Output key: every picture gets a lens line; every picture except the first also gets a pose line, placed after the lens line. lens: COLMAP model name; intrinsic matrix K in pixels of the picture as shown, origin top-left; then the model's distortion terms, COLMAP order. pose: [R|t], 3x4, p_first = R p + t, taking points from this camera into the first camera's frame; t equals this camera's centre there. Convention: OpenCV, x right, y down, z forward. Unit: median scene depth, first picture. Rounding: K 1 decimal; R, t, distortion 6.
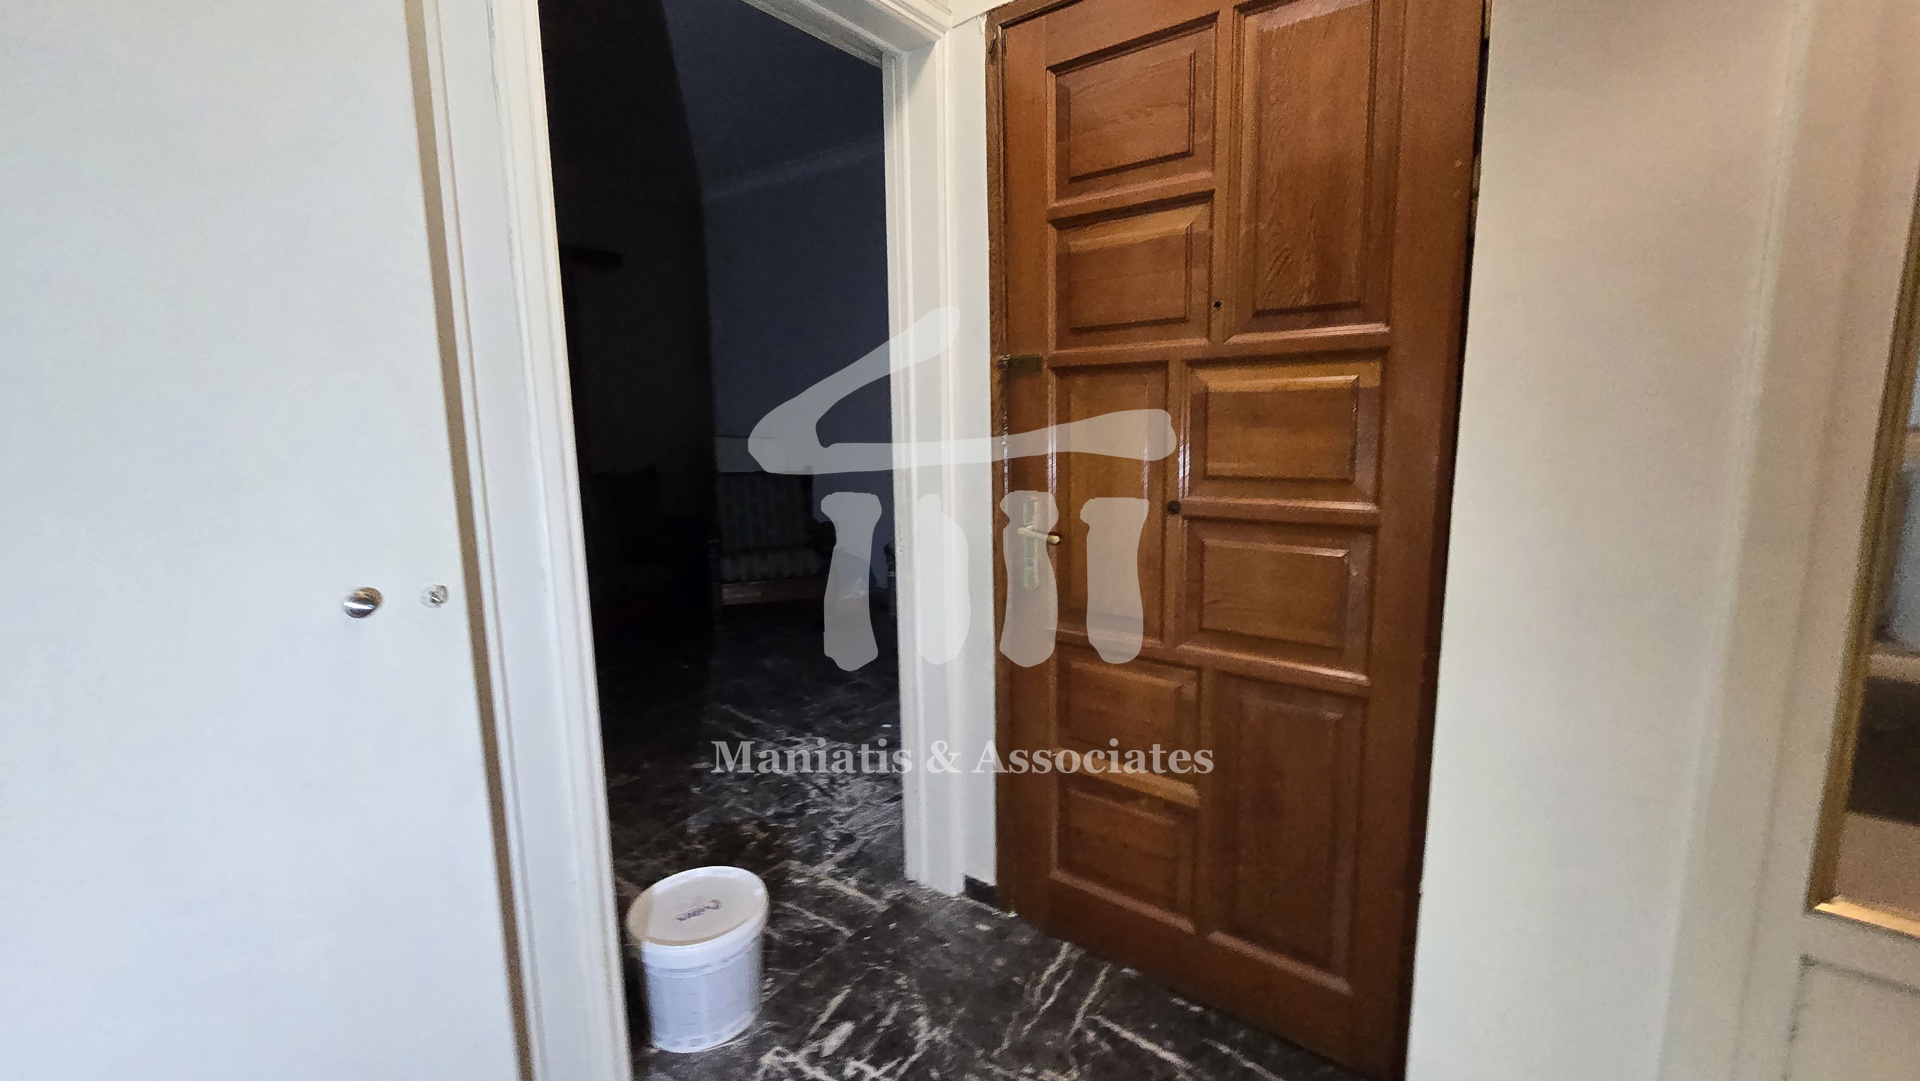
lens RADIAL K [[788.0, 0, 959.3], [0, 788.0, 531.9], [0, 0, 1]] dist [0.000309, -0.000289]
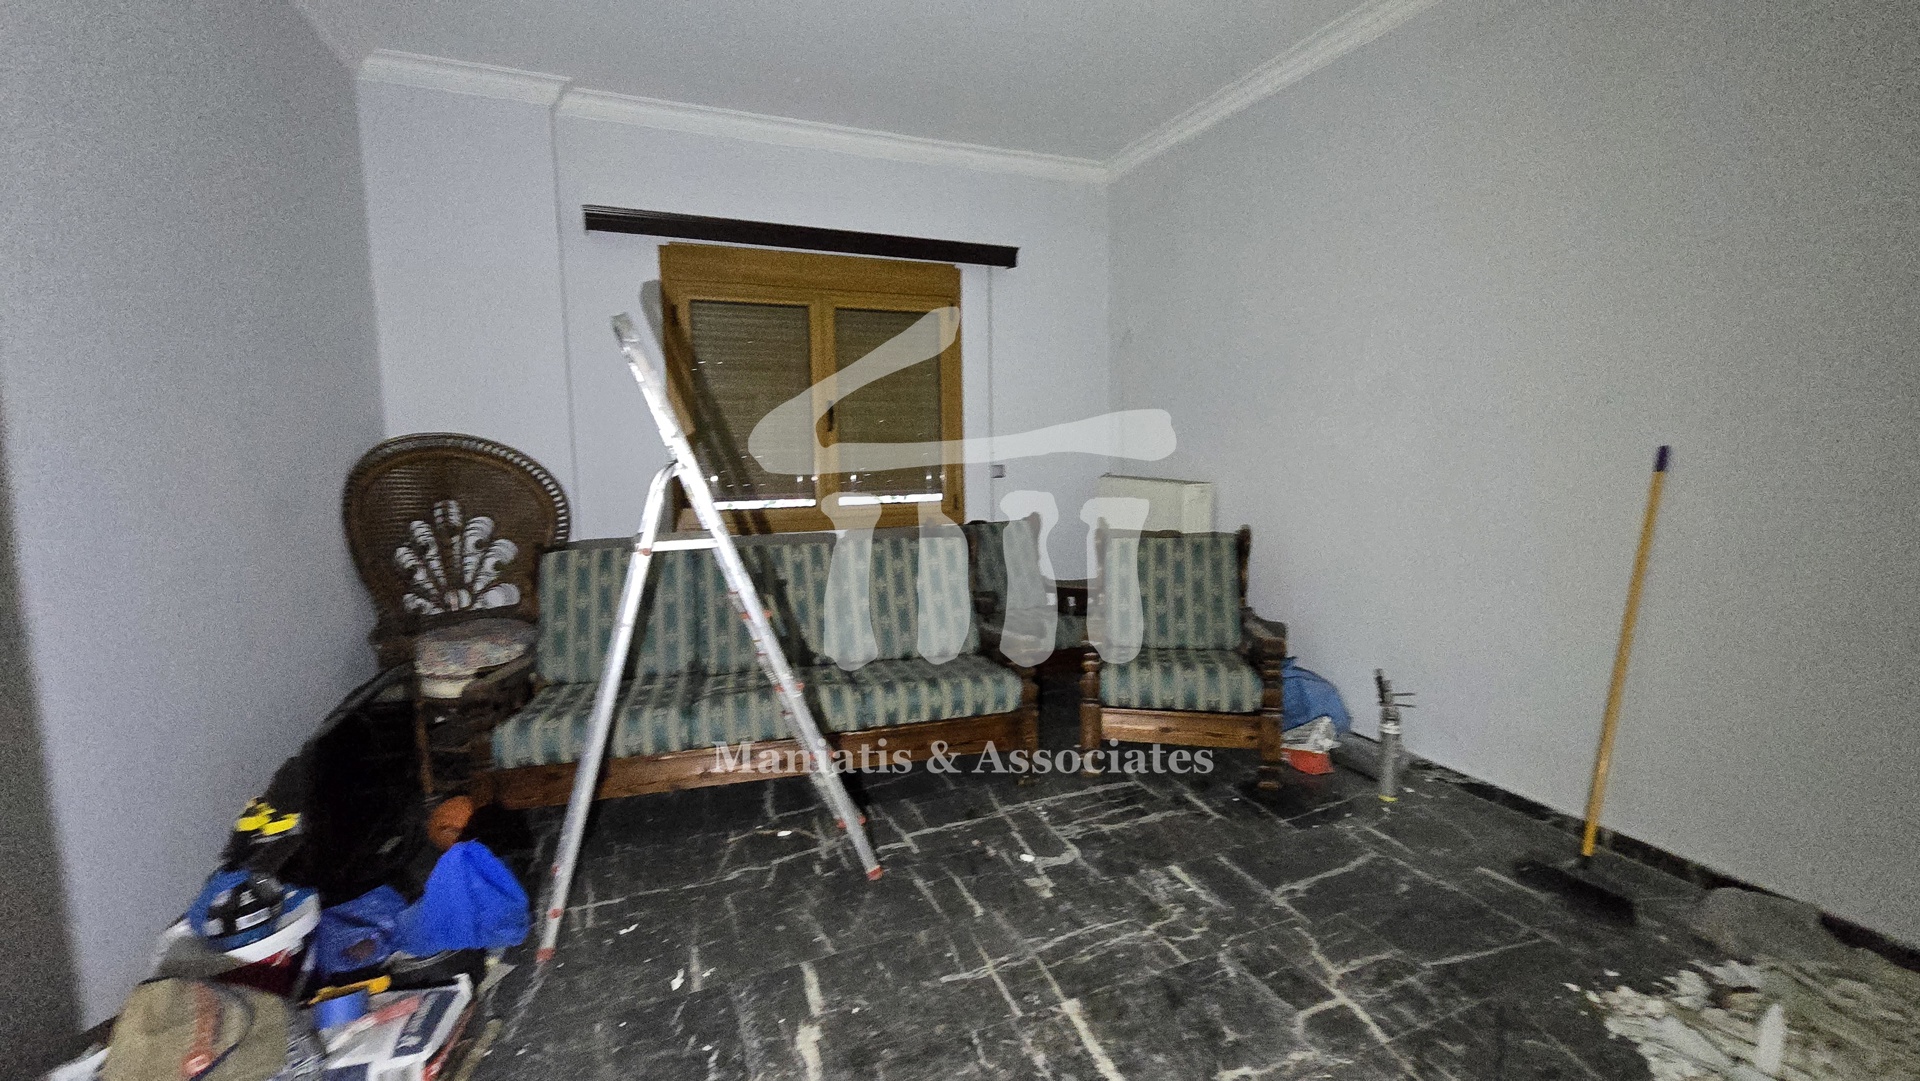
lens RADIAL K [[788.0, 0, 959.3], [0, 788.0, 531.9], [0, 0, 1]] dist [0.000309, -0.000289]
pose [[0.867243, 0.052644, -0.495094, -0.085859], [-0.069620, 0.997447, -0.015892, -0.061683], [0.492993, 0.048251, 0.868694, 0.362043]]
